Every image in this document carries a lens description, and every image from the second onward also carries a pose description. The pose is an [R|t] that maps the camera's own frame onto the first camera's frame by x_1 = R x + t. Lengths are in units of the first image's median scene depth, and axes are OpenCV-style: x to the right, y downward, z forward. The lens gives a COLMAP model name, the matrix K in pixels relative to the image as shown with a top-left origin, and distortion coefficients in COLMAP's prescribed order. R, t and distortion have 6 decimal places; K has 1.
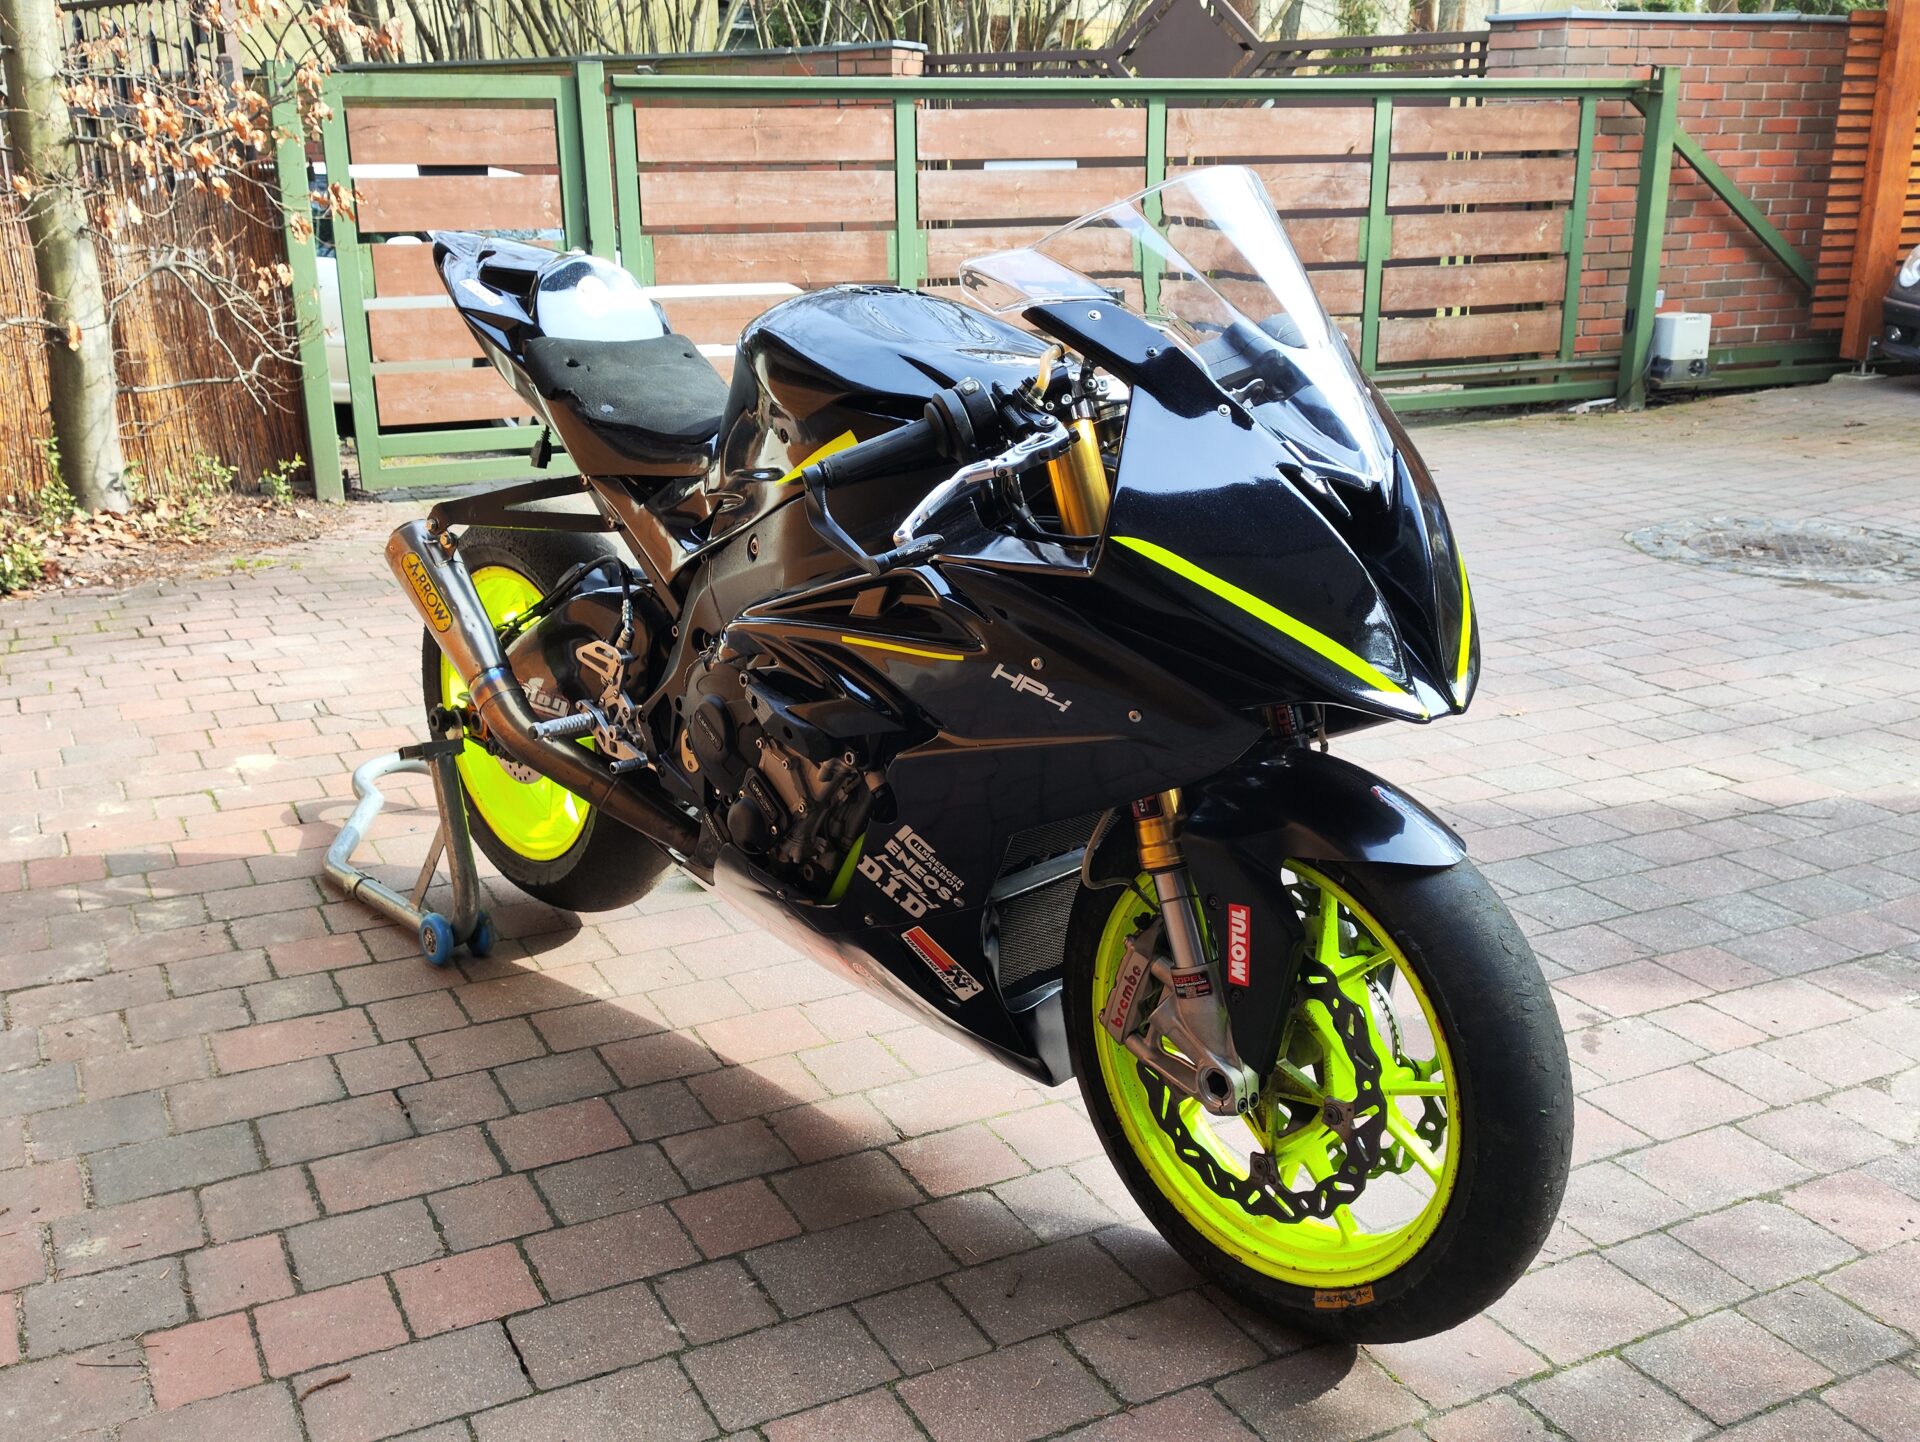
lens RADIAL K [[1962.0, 0, 960.0], [0, 1962.0, 721.0], [0, 0, 1]] dist [-0.002468, 0.010563]
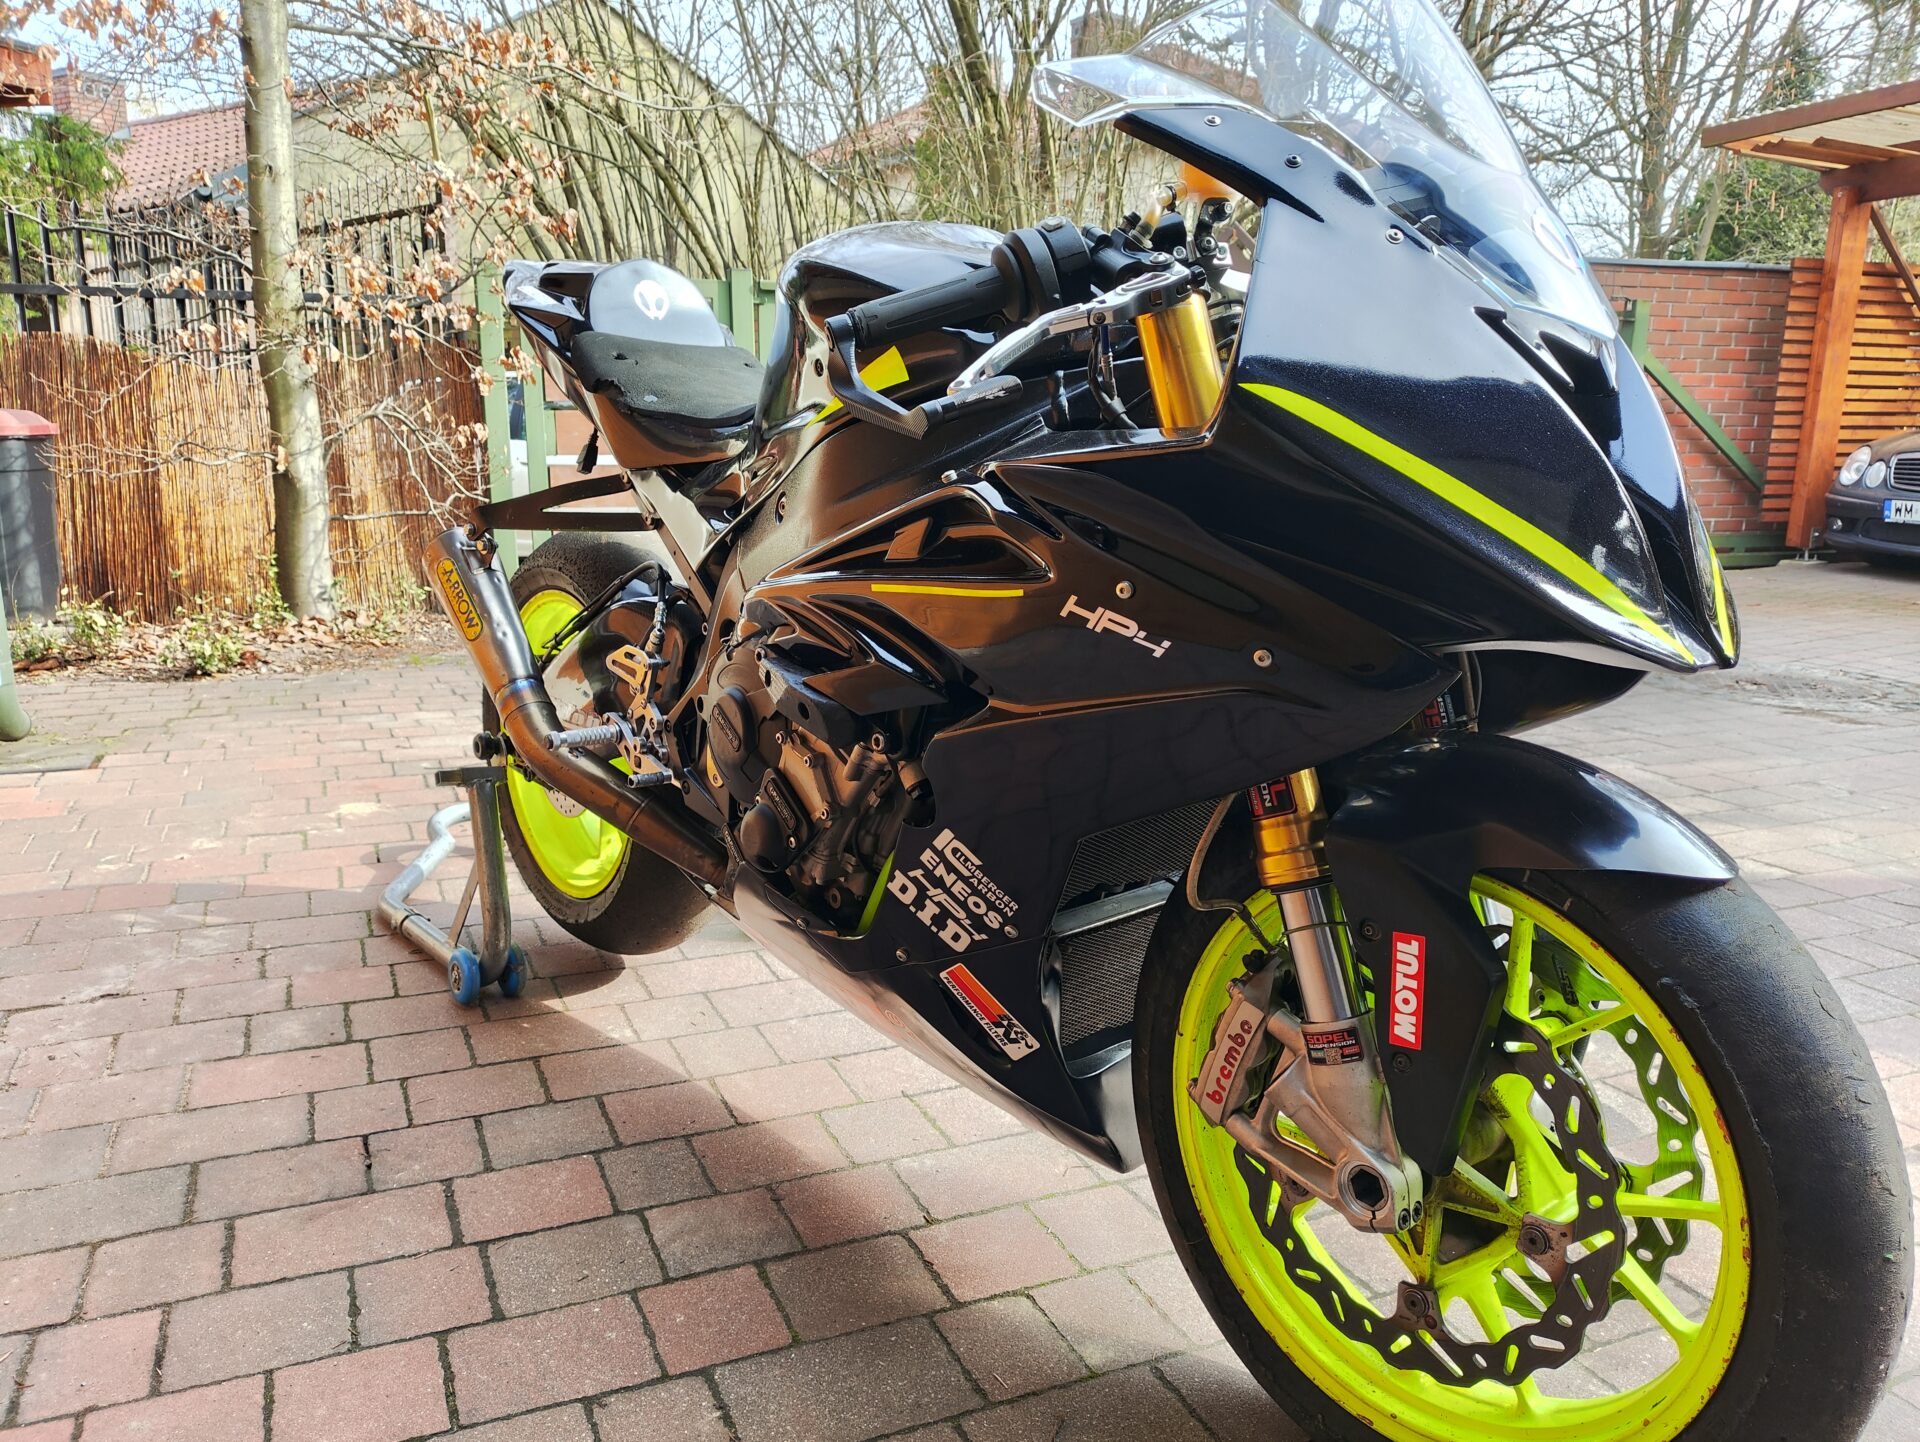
lens RADIAL K [[1472.9, 0, 952.0], [0, 1472.9, 761.3], [0, 0, 1]] dist [0.005503, -0.077017]
pose [[0.997858, 0.027431, -0.059385, 0.007258], [-0.031128, 0.997574, -0.062262, 0.050384], [0.057533, 0.063977, 0.996292, 0.333201]]
